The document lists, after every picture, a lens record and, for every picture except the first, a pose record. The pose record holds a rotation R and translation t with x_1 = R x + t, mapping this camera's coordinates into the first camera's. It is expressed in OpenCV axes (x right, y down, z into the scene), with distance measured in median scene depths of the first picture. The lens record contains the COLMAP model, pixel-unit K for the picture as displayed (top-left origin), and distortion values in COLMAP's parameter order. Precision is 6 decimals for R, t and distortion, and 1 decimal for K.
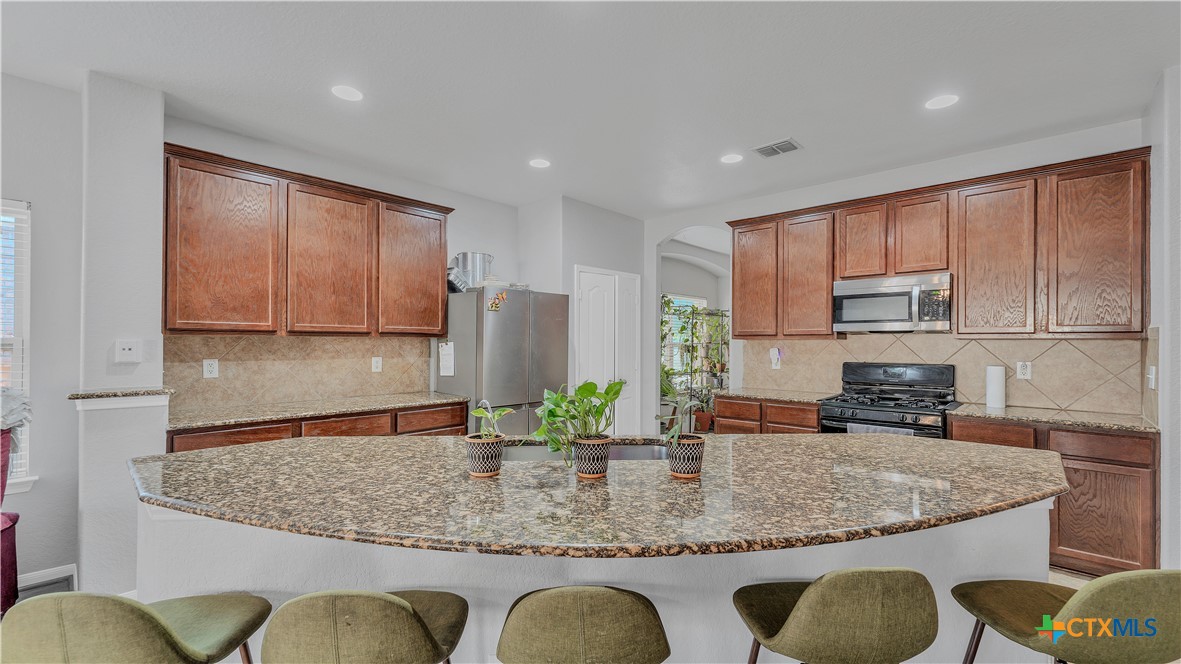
lens RADIAL K [[485.3, 0, 598.3], [0, 485.3, 334.6], [0, 0, 1]] dist [0.000269, -0.000008]
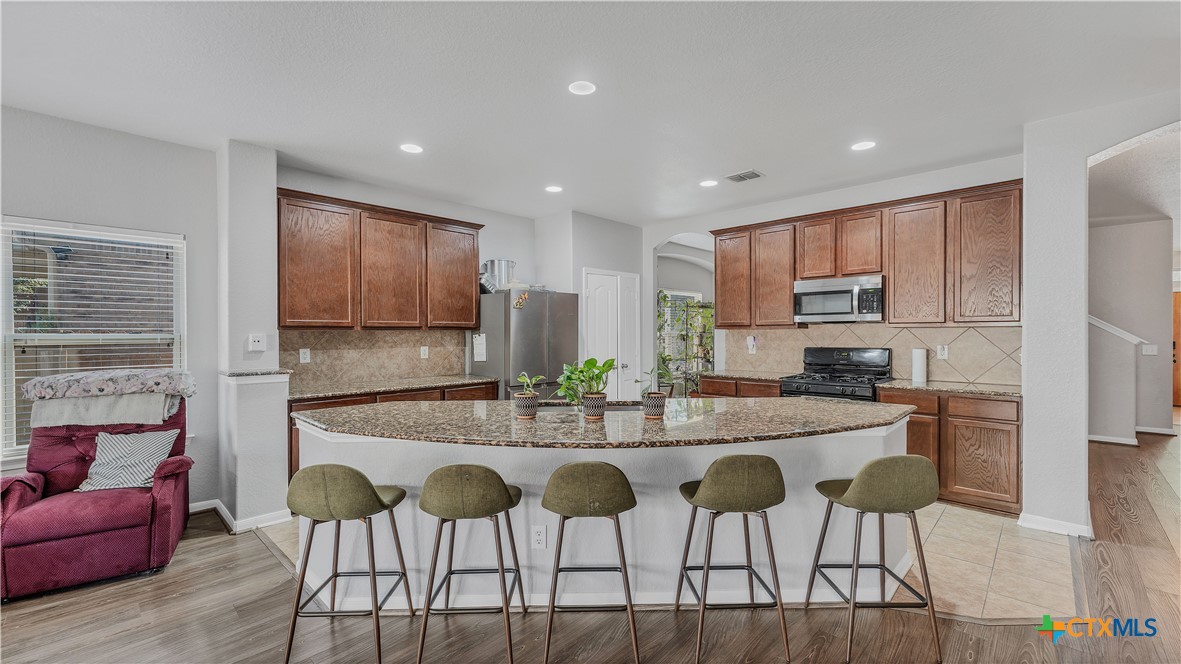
lens RADIAL K [[485.3, 0, 599.7], [0, 485.3, 330.9], [0, 0, 1]] dist [0.000269, -0.000008]
pose [[0.999809, -0.009387, -0.017128, 0.015595], [0.009612, 0.999867, 0.013145, -0.006406], [0.017002, -0.013307, 0.999767, -0.267830]]
